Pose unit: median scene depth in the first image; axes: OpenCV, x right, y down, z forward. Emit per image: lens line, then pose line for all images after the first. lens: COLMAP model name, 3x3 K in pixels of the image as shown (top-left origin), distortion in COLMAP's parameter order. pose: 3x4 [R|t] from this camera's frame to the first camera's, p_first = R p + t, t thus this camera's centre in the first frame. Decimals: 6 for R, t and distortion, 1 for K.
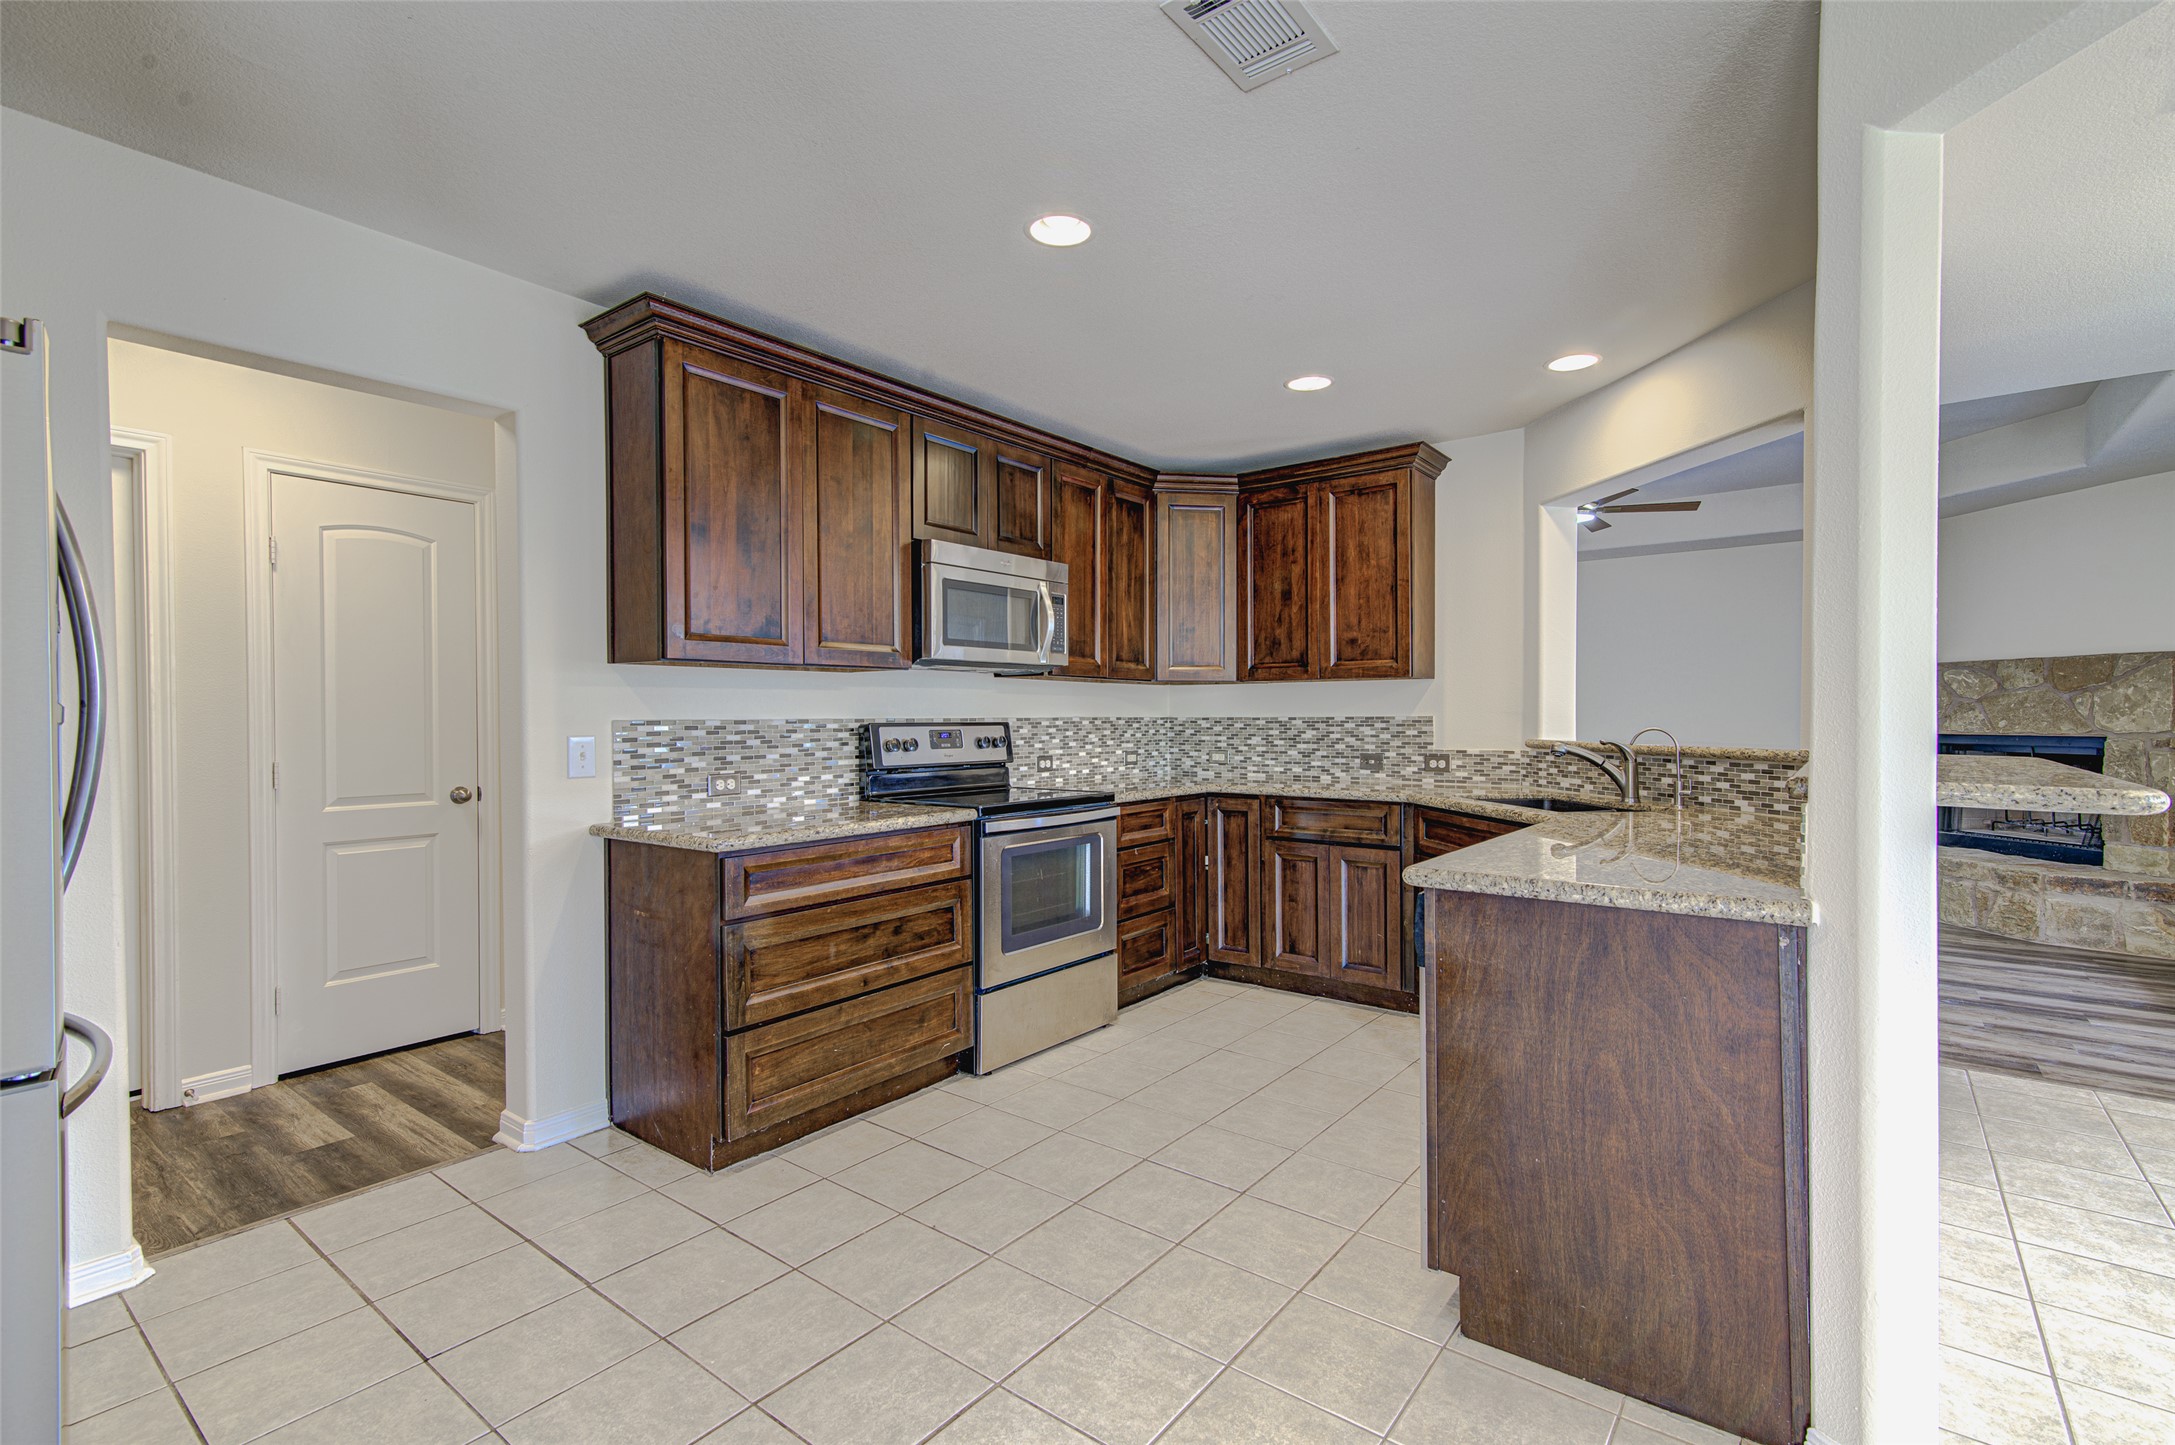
lens RADIAL K [[1003.0, 0, 1086.5], [0, 1003.0, 717.6], [0, 0, 1]] dist [-0.002262, -0.000176]
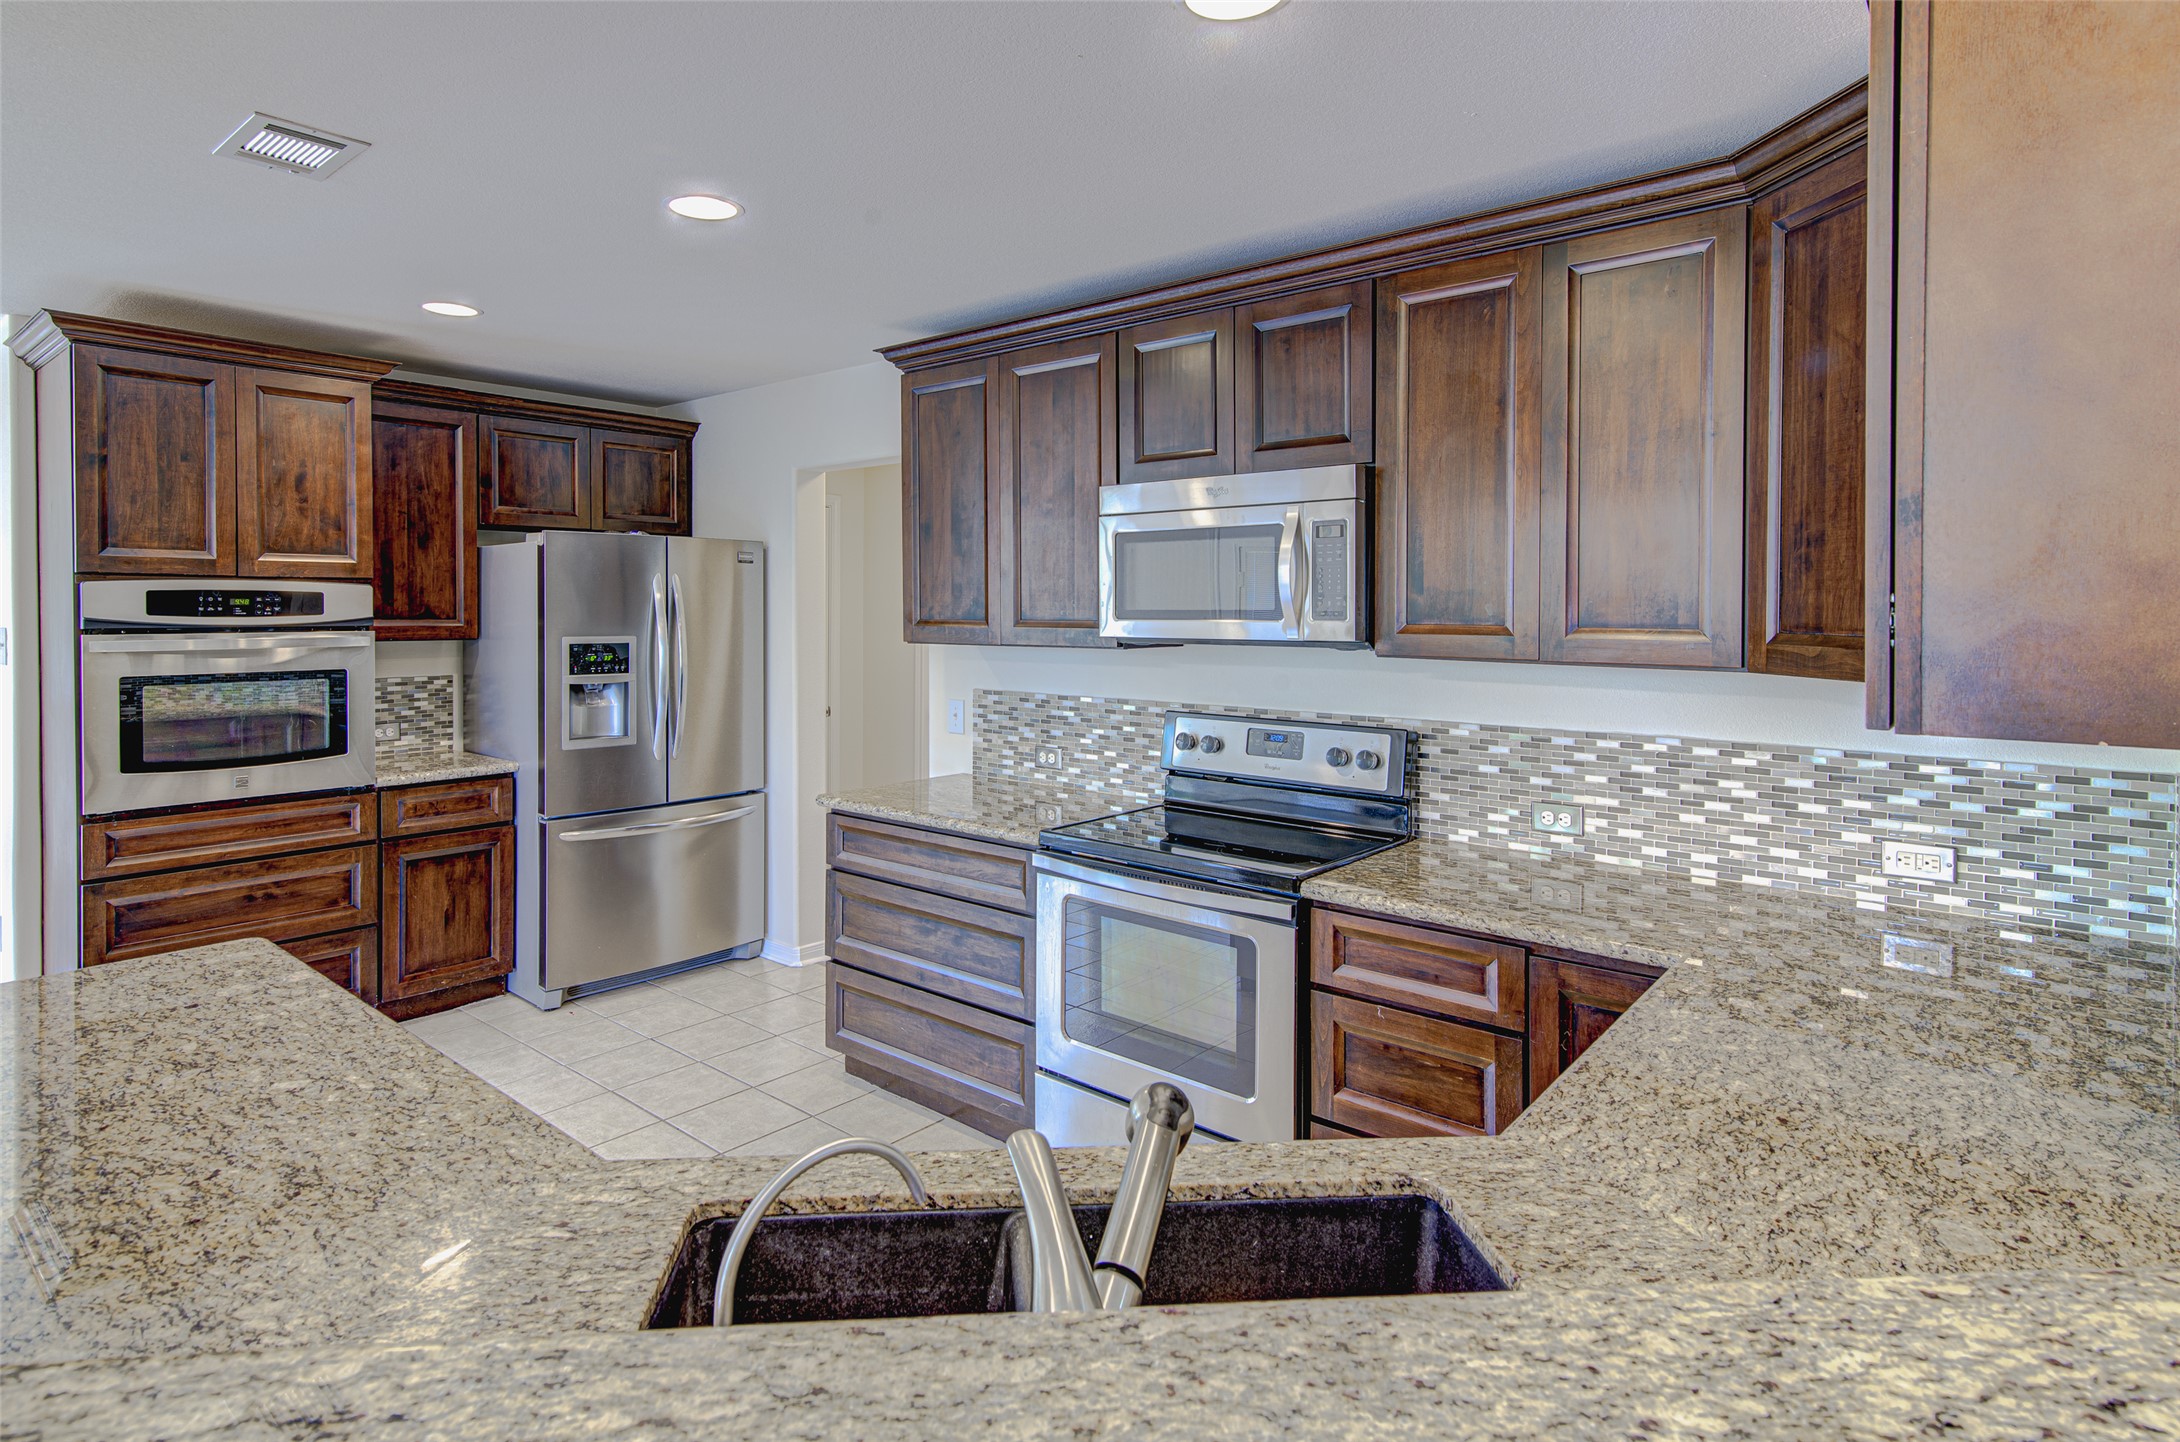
lens RADIAL K [[1113.6, 0, 1094.5], [0, 1113.6, 623.9], [0, 0, 1]] dist [0.005034, 0.000205]
pose [[-0.037963, 0.017054, -0.999134, 0.717020], [-0.007706, 0.999820, 0.017359, -0.083643], [0.999249, 0.008358, -0.037825, 1.015451]]
